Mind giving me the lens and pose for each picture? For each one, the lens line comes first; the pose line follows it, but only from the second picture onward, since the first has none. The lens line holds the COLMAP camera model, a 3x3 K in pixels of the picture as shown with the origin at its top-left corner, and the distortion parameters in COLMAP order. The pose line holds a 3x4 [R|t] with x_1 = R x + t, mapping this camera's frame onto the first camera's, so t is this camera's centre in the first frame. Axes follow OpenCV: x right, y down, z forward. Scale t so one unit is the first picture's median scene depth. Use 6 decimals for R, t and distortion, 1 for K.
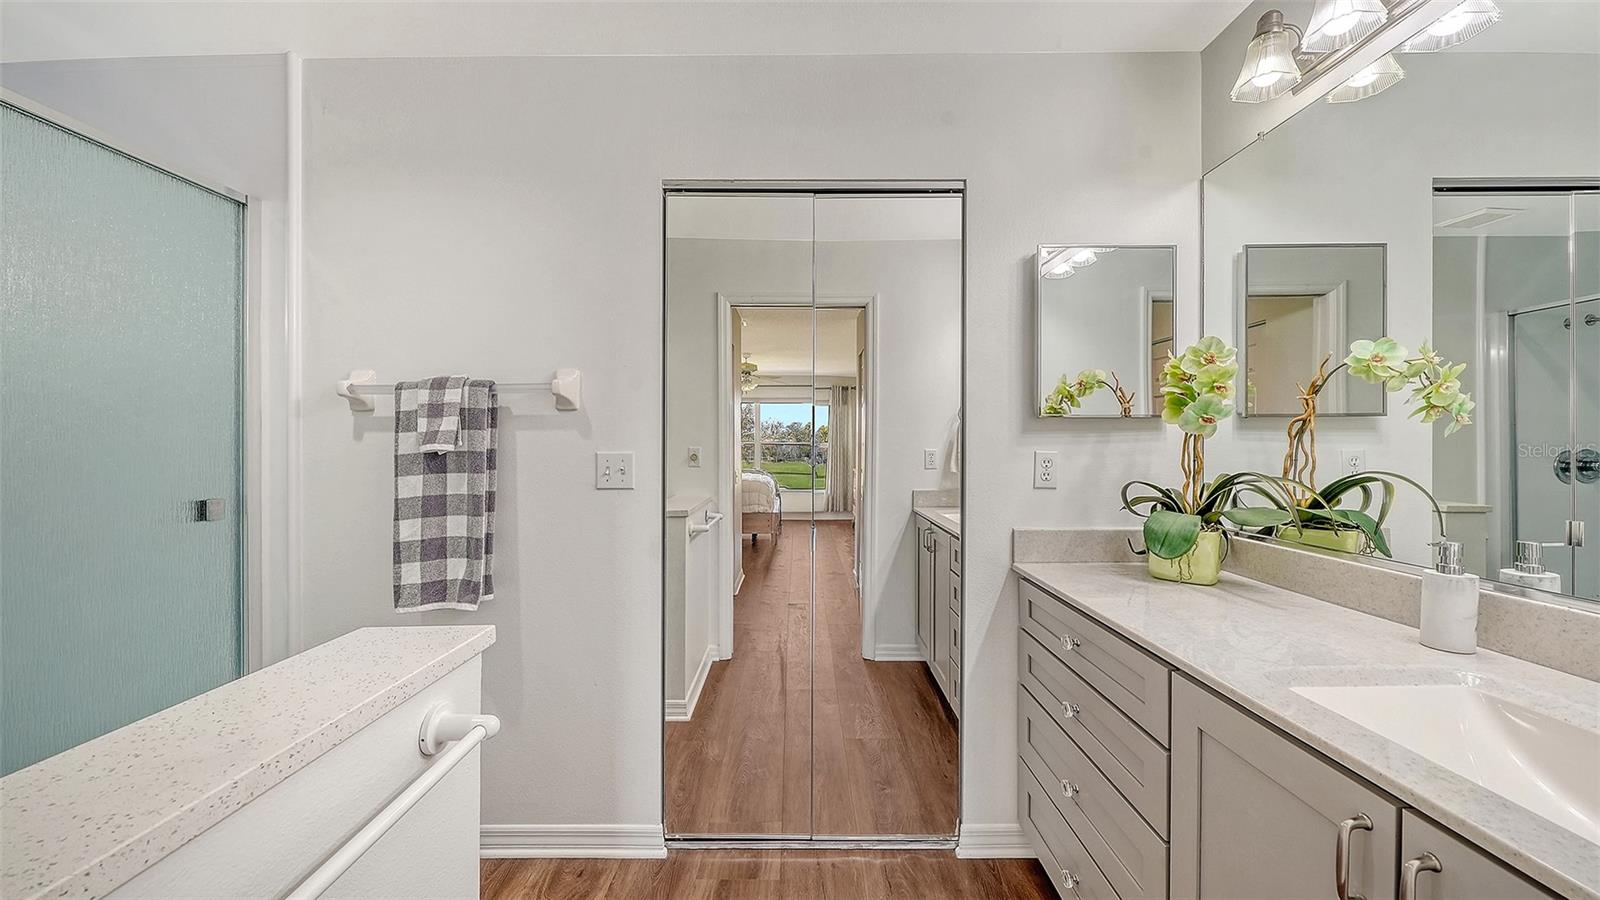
lens RADIAL K [[562.1, 0, 798.3], [0, 562.1, 449.9], [0, 0, 1]] dist [-0.004658, -0.000575]
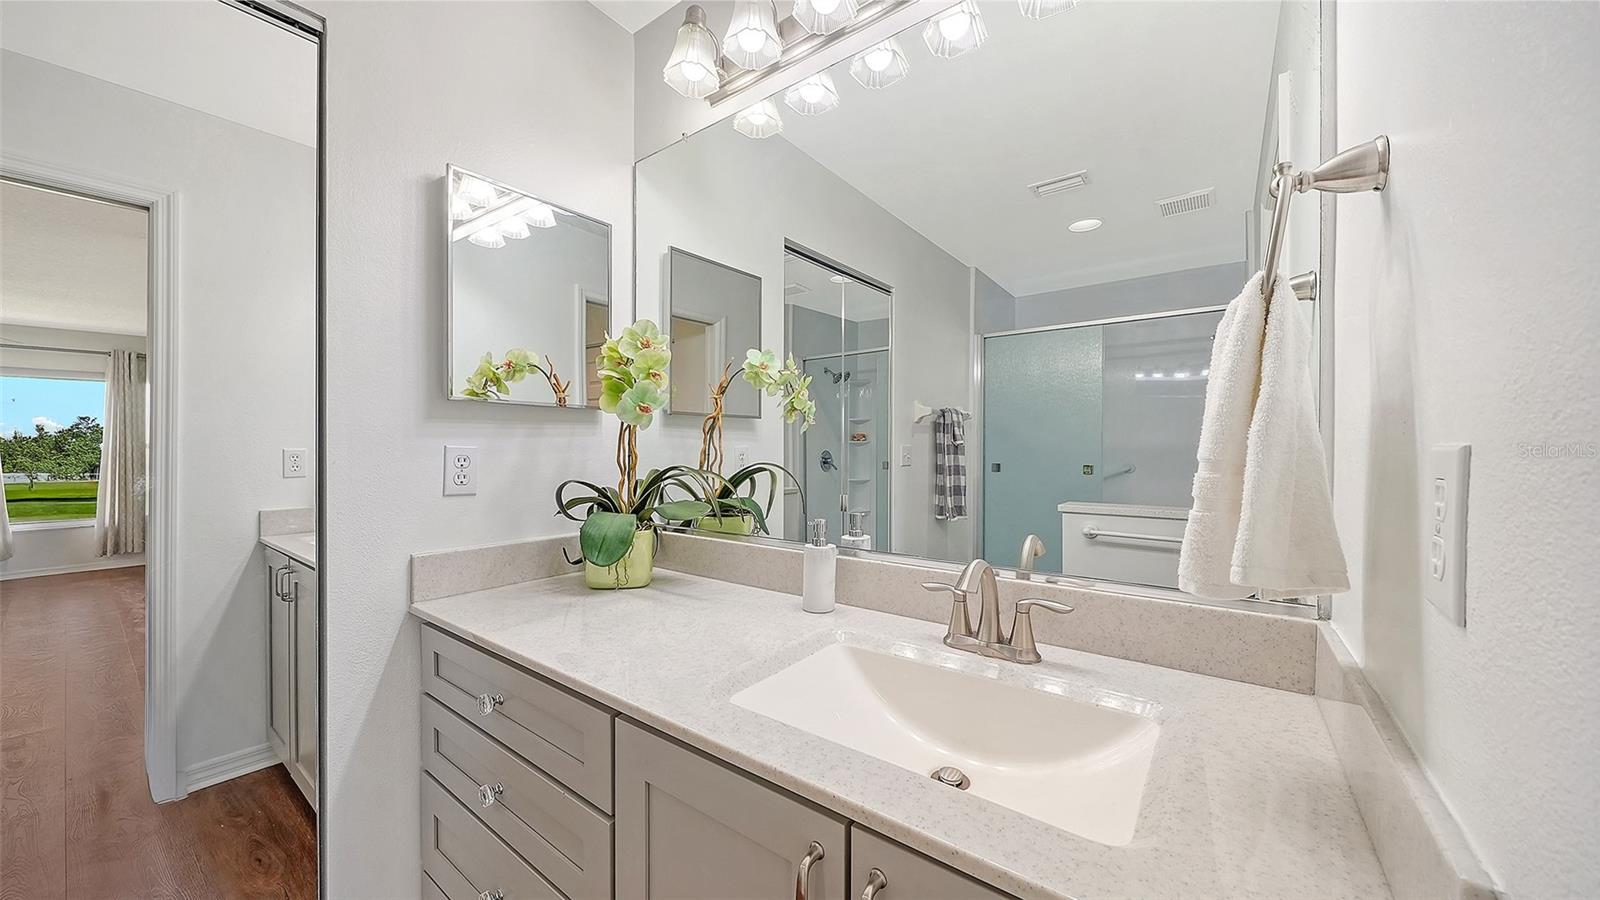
lens RADIAL K [[562.1, 0, 801.0], [0, 562.1, 449.9], [0, 0, 1]] dist [-0.004658, -0.000575]
pose [[0.598222, 0.001510, 0.801329, 0.119028], [0.005600, 0.999966, -0.006066, 0.016065], [-0.801311, 0.008116, 0.598193, 0.197946]]
